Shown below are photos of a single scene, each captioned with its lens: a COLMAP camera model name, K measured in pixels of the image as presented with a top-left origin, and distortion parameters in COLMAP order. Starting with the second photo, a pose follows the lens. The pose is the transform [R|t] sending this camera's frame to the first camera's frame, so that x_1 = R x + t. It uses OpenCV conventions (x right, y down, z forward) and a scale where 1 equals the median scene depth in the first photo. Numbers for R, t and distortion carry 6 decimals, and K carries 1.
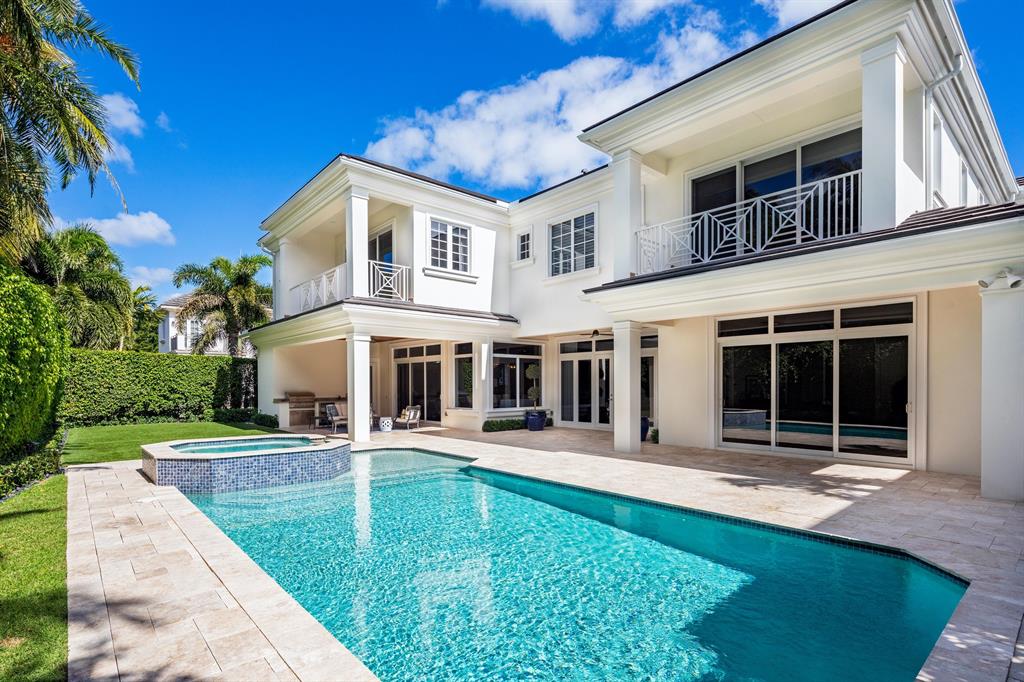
lens RADIAL K [[499.5, 0, 510.5], [0, 499.5, 387.8], [0, 0, 1]] dist [0.000156, -0.000445]
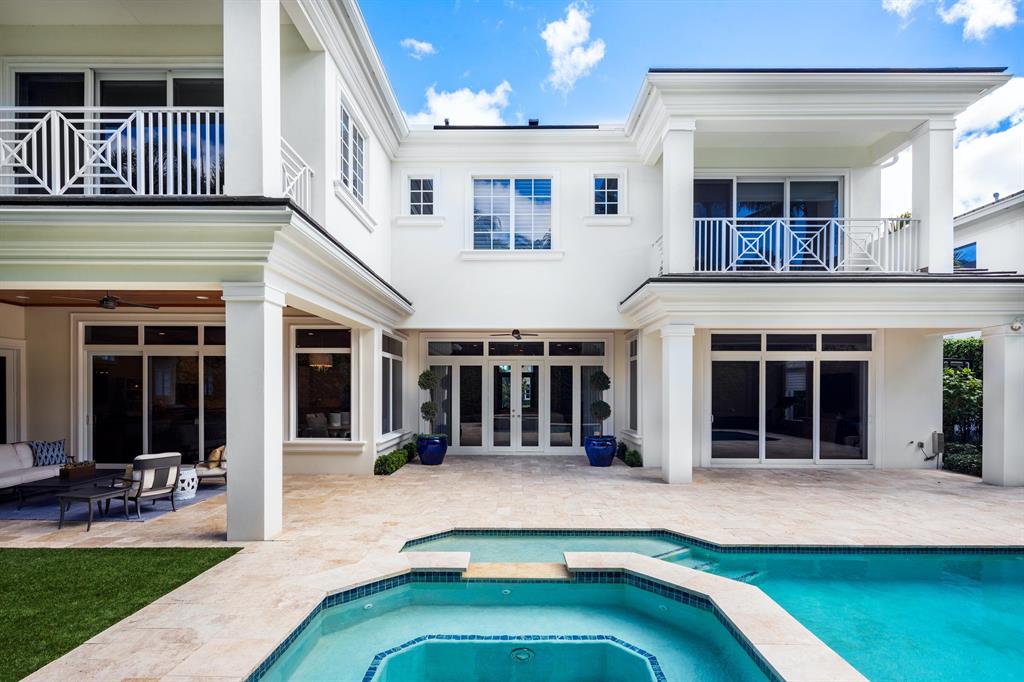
lens RADIAL K [[488.1, 0, 513.7], [0, 488.1, 396.0], [0, 0, 1]] dist [-0.002307, -0.000438]
pose [[0.662785, -0.001152, 0.748809, -0.408432], [0.001841, 0.999998, -0.000092, -0.009733], [-0.748808, 0.001440, 0.662786, 0.487219]]
